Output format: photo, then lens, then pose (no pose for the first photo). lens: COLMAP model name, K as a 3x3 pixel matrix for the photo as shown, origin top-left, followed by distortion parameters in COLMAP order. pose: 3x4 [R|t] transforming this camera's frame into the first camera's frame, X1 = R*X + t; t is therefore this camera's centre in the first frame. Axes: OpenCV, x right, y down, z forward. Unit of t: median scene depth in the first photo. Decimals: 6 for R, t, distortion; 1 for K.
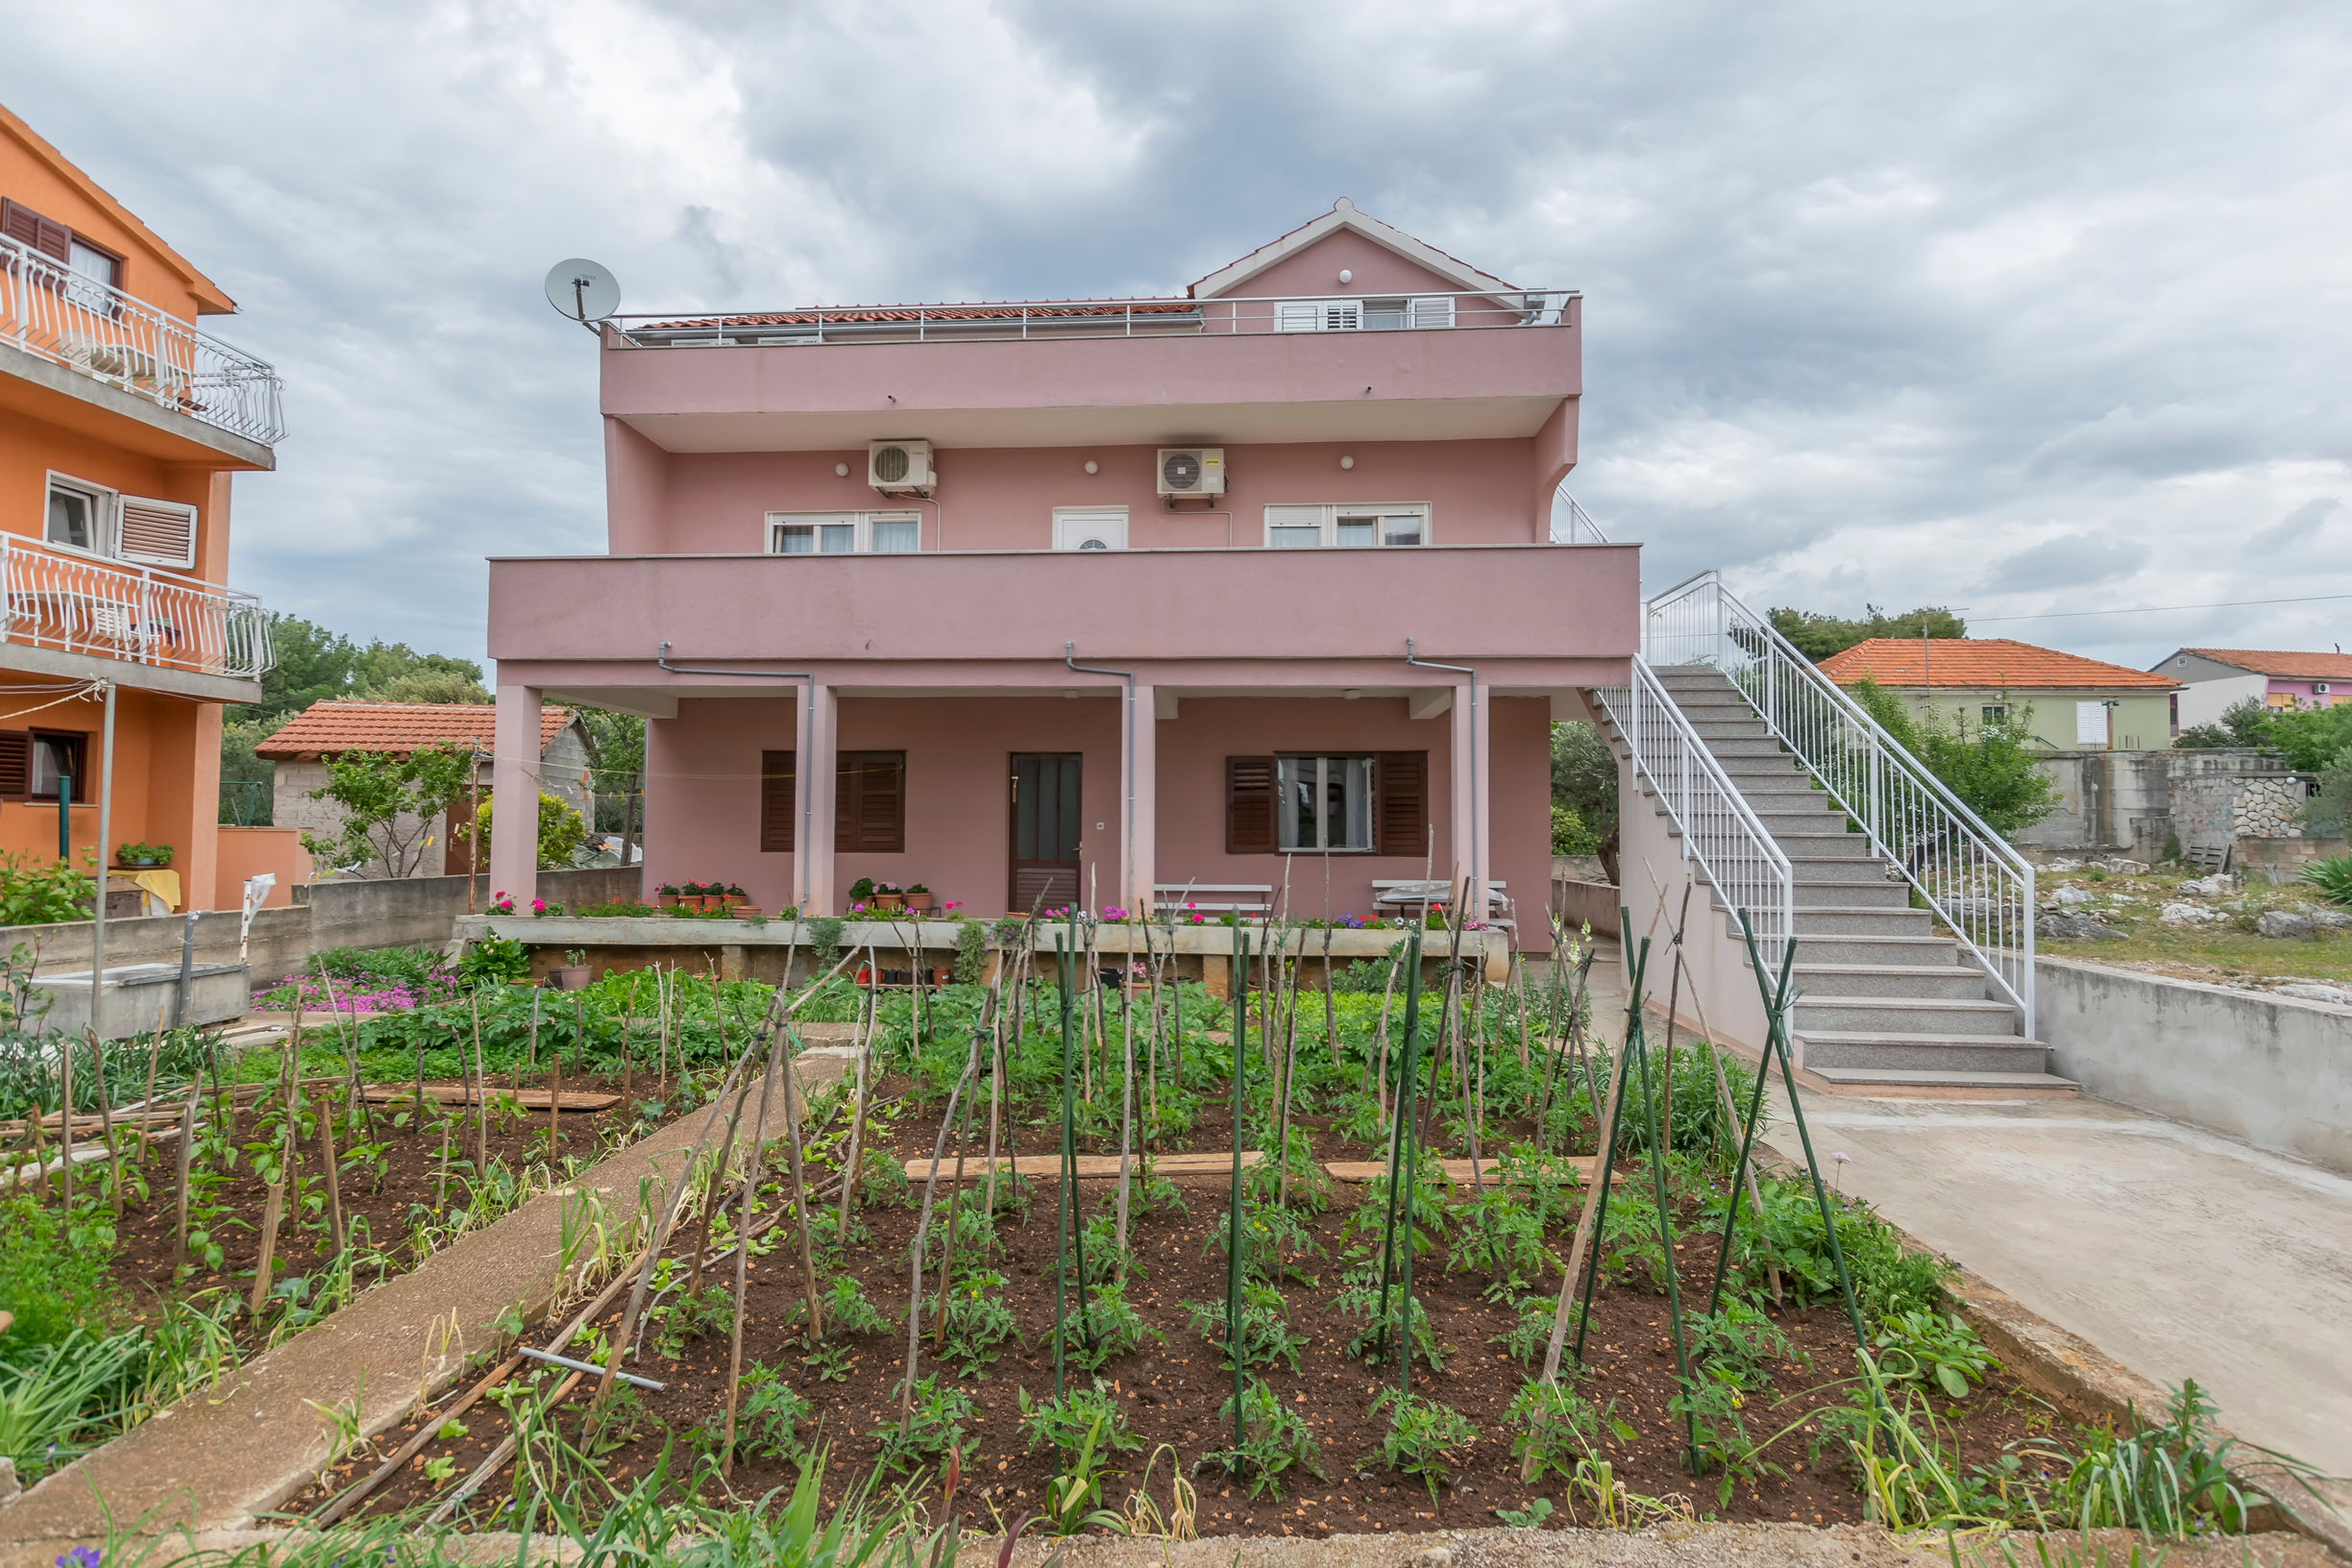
lens RADIAL K [[1363.9, 0, 1171.9], [0, 1363.9, 806.0], [0, 0, 1]] dist [0.002508, -0.001573]
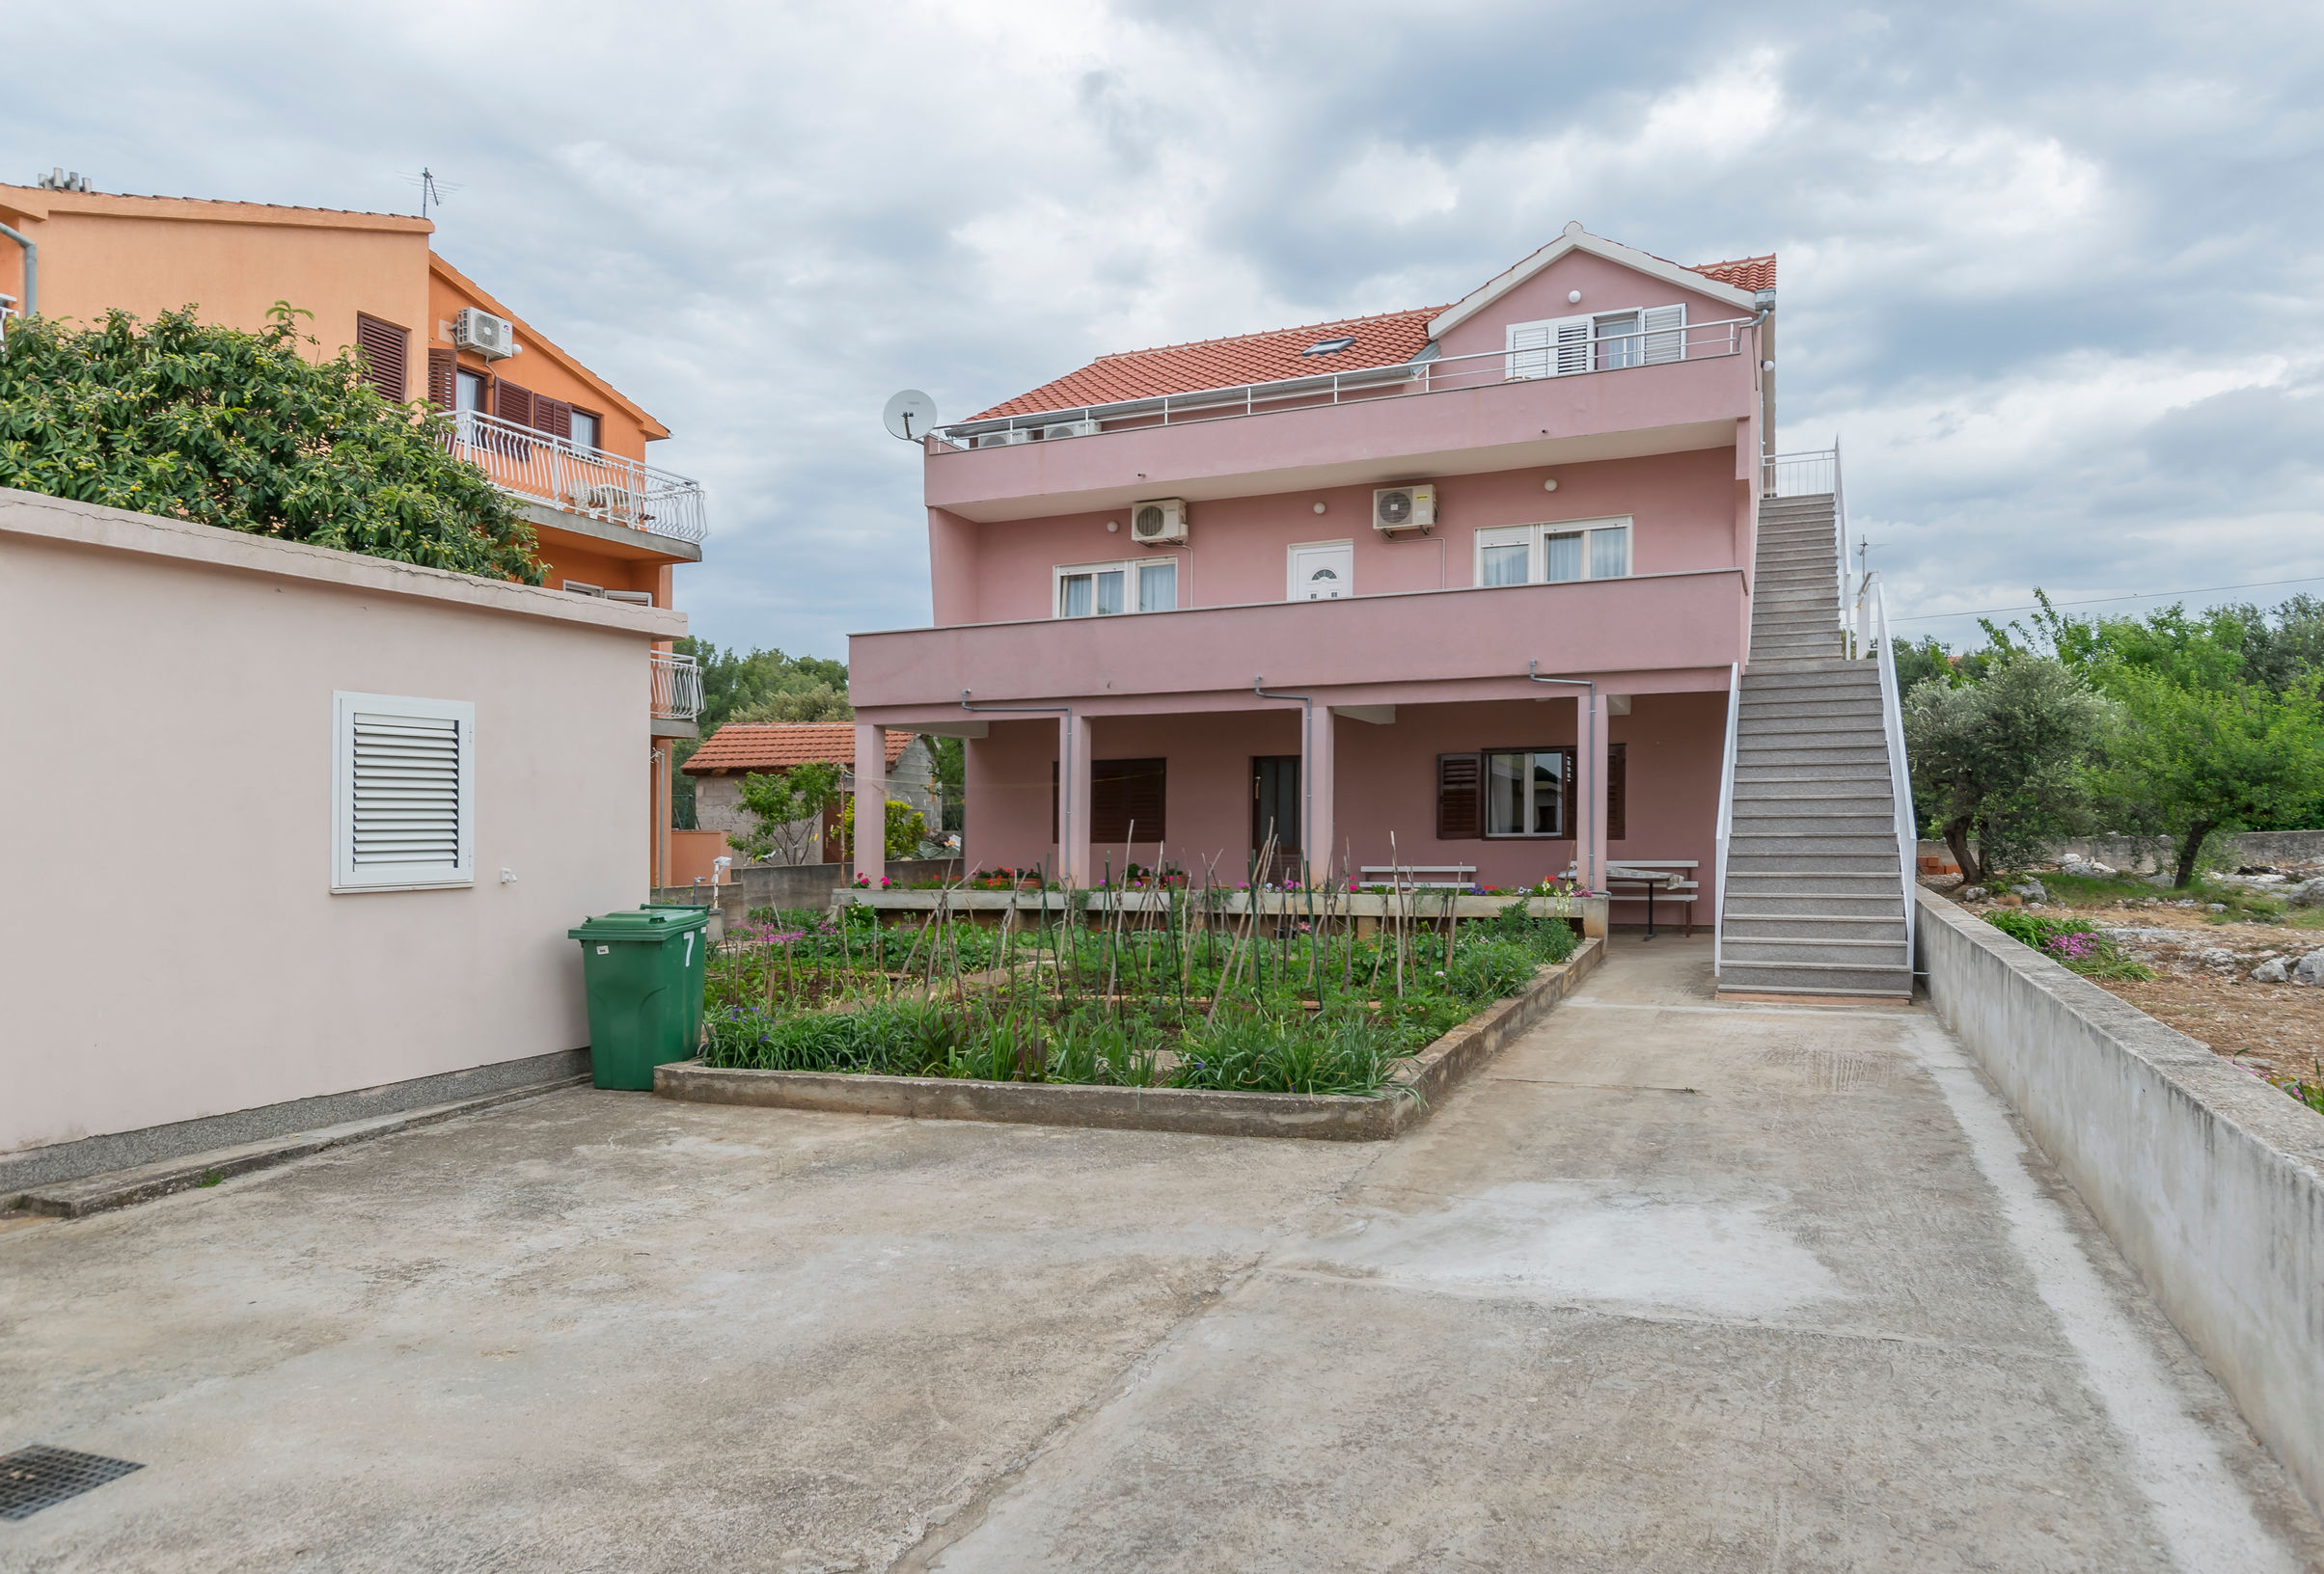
lens RADIAL K [[1601.1, 0, 1162.0], [0, 1601.1, 787.0], [0, 0, 1]] dist [-0.001563, 0.000705]
pose [[0.961782, -0.023988, -0.272764, 0.190755], [0.022947, 0.999712, -0.007007, -0.005118], [0.272853, 0.000480, 0.962056, -0.370743]]
